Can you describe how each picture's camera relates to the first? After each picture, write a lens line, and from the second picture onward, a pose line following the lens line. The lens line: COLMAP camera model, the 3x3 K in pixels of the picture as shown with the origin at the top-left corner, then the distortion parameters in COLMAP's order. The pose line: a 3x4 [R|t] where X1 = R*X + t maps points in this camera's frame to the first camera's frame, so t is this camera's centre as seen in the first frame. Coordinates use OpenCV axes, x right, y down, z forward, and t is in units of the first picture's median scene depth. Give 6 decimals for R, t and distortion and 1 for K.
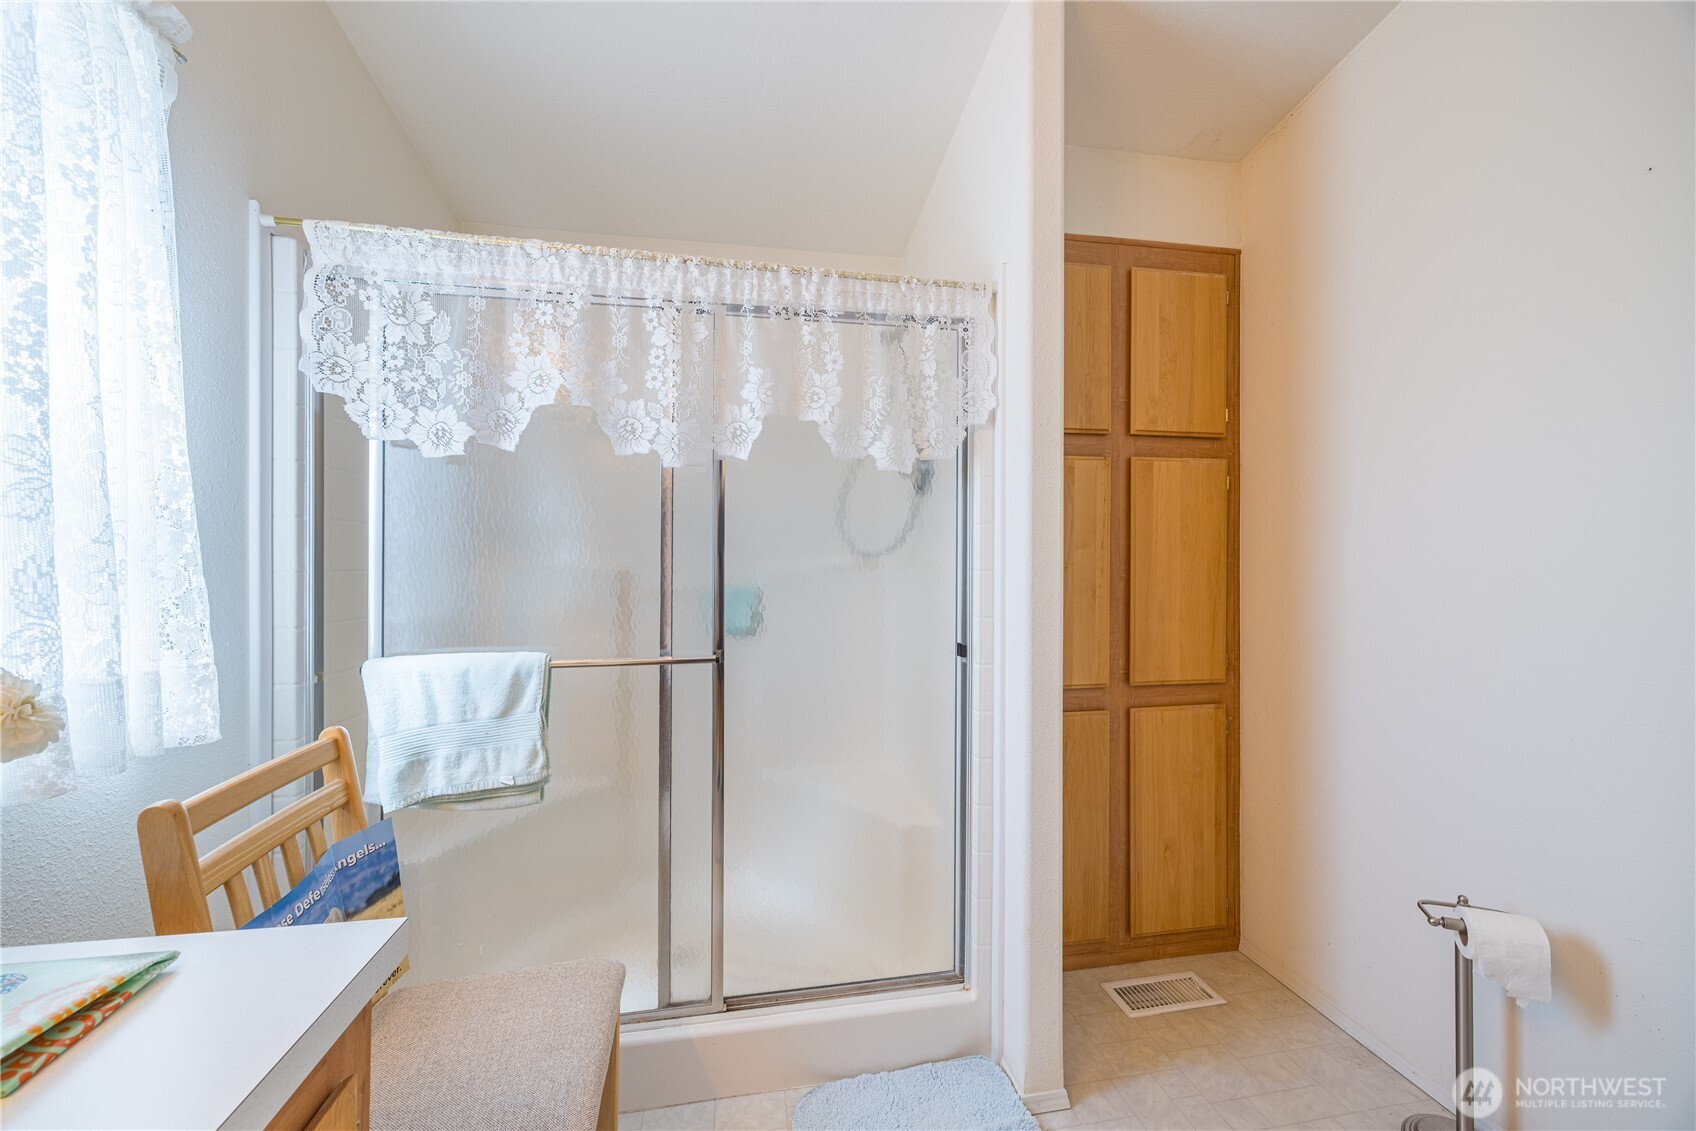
lens RADIAL K [[647.9, 0, 856.2], [0, 647.9, 553.4], [0, 0, 1]] dist [-0.001288, 0.000604]
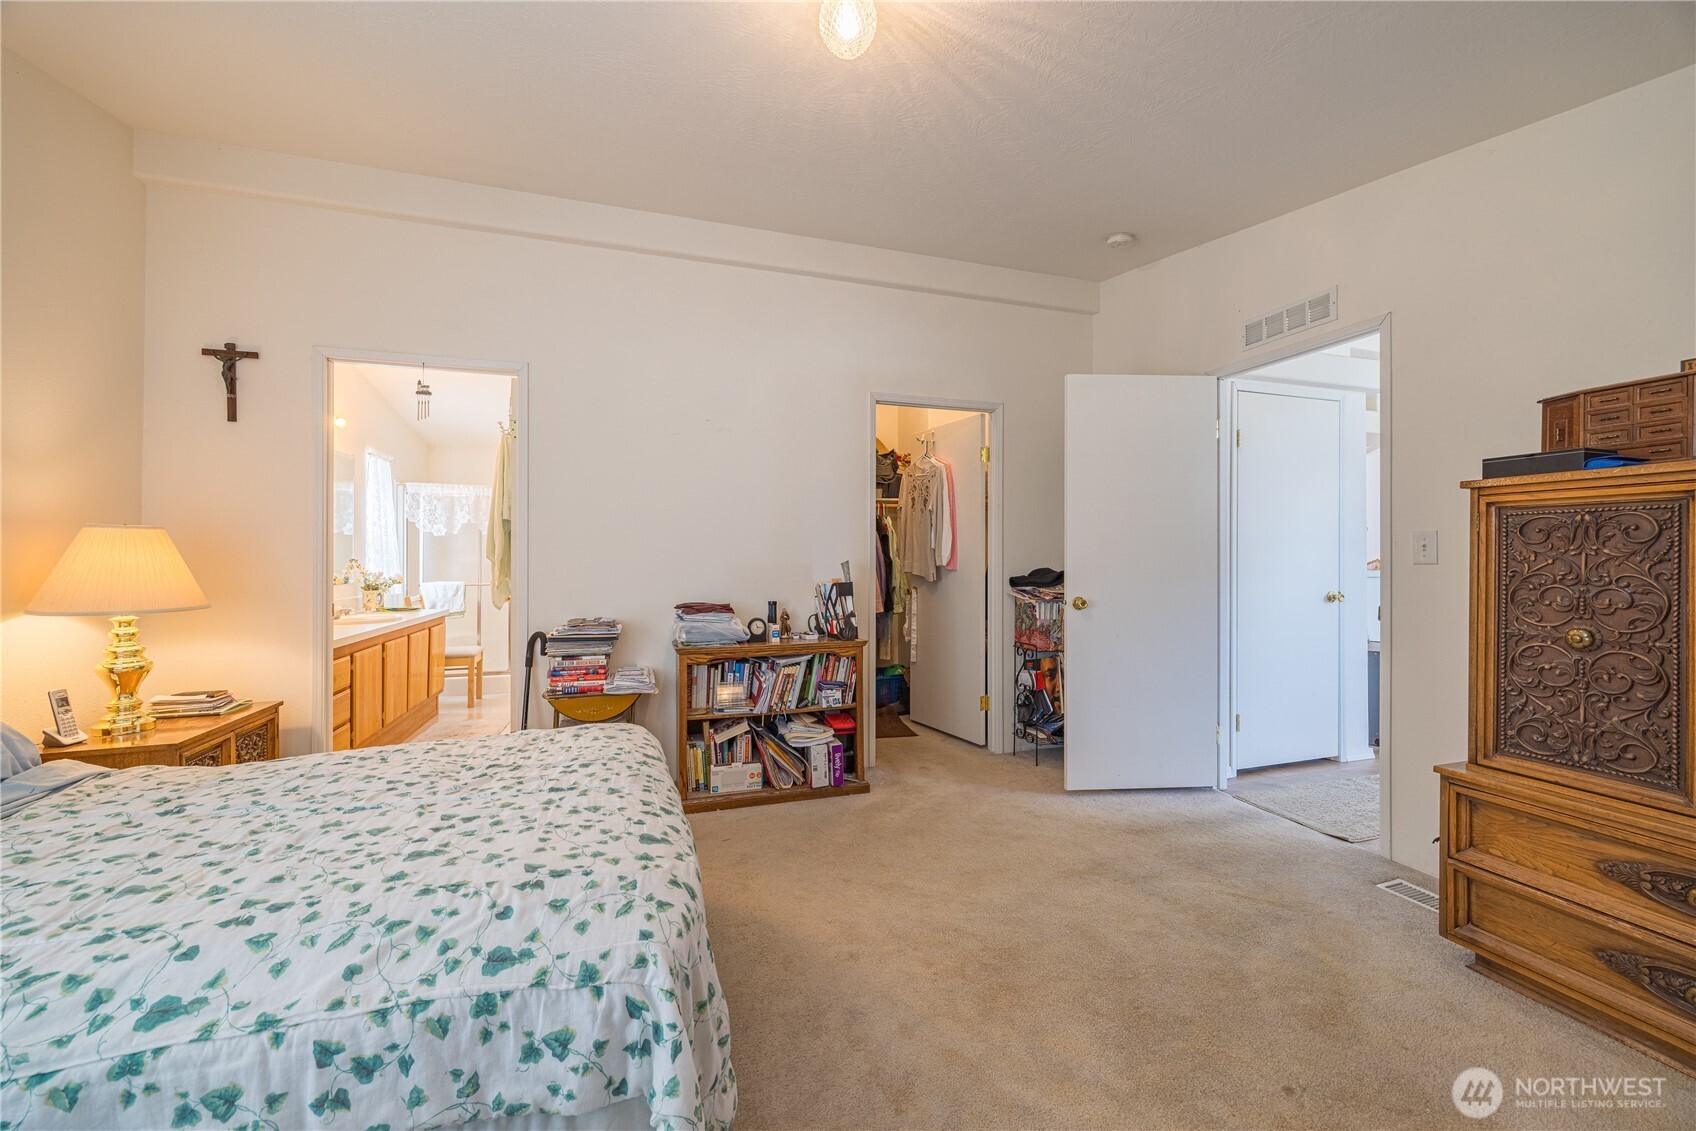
lens RADIAL K [[647.9, 0, 854.8], [0, 647.9, 551.9], [0, 0, 1]] dist [-0.001288, 0.000604]
pose [[0.989862, -0.002405, 0.142013, 1.398582], [0.003657, 0.999957, -0.008557, 0.004267], [-0.141987, 0.008989, 0.989828, -3.440416]]
